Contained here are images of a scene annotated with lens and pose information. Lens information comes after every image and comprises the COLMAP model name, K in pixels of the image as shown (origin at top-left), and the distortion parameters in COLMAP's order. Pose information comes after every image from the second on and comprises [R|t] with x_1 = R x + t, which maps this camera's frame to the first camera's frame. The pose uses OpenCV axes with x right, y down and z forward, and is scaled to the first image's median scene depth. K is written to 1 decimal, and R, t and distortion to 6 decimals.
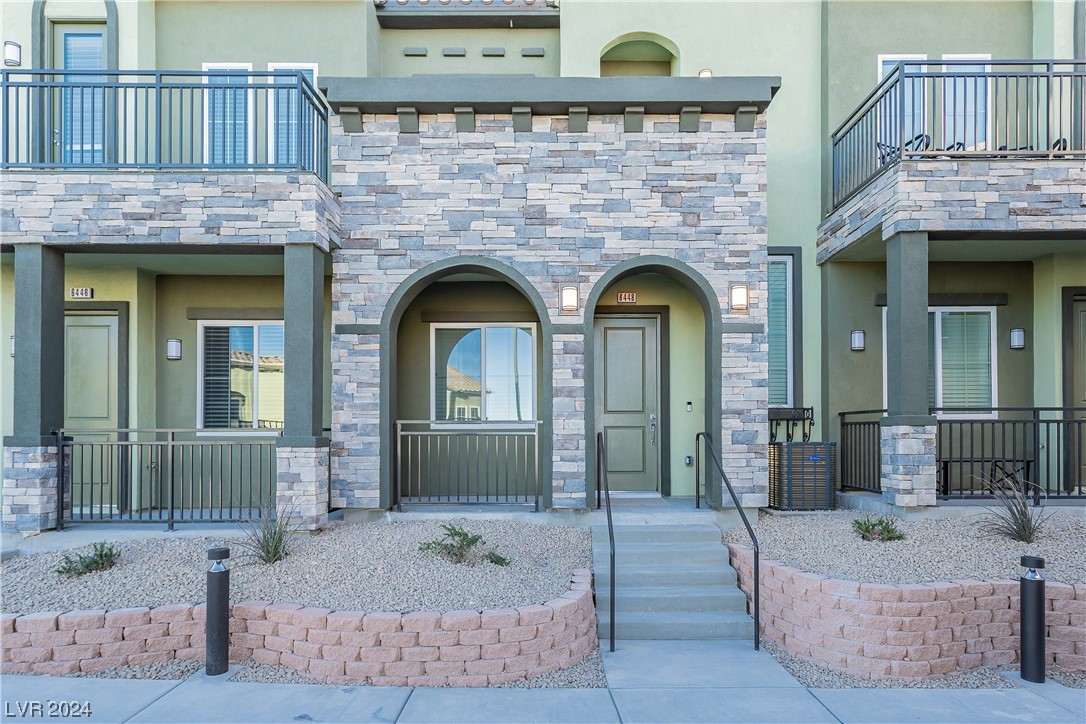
lens RADIAL K [[518.9, 0, 478.2], [0, 518.9, 429.6], [0, 0, 1]] dist [-0.004651, 0.002755]
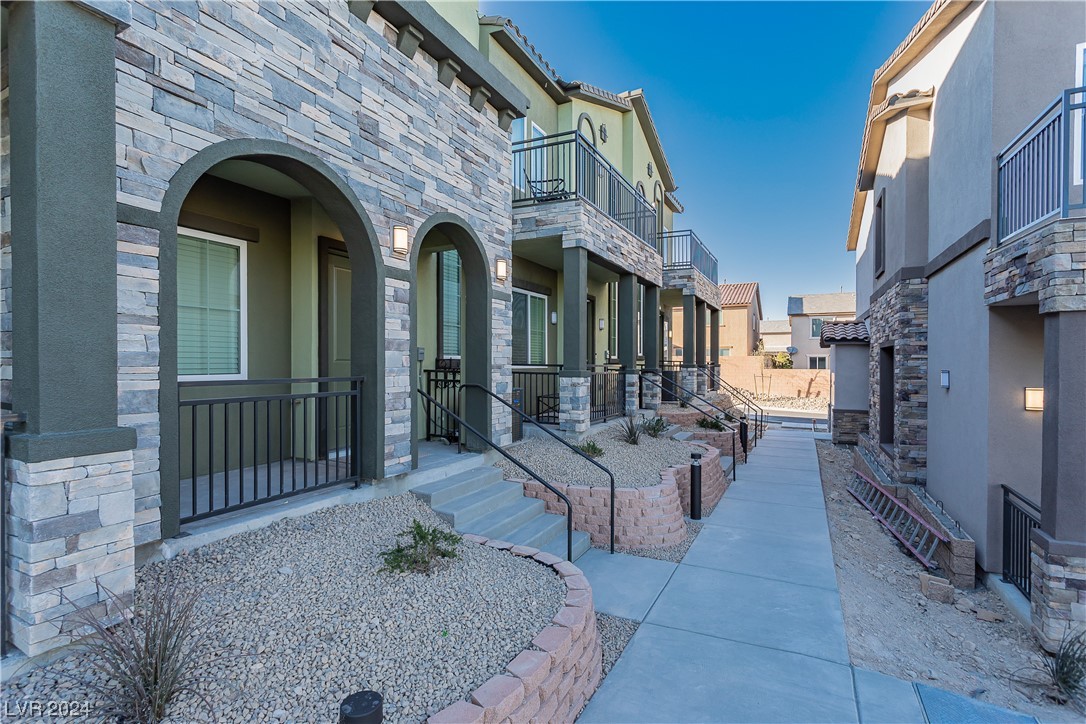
lens RADIAL K [[518.9, 0, 539.5], [0, 518.9, 368.3], [0, 0, 1]] dist [-0.004651, 0.002755]
pose [[0.451445, -0.006705, 0.892274, -0.508062], [-0.011815, 0.999839, 0.013491, -0.047382], [-0.892221, -0.016632, 0.451293, 0.381945]]
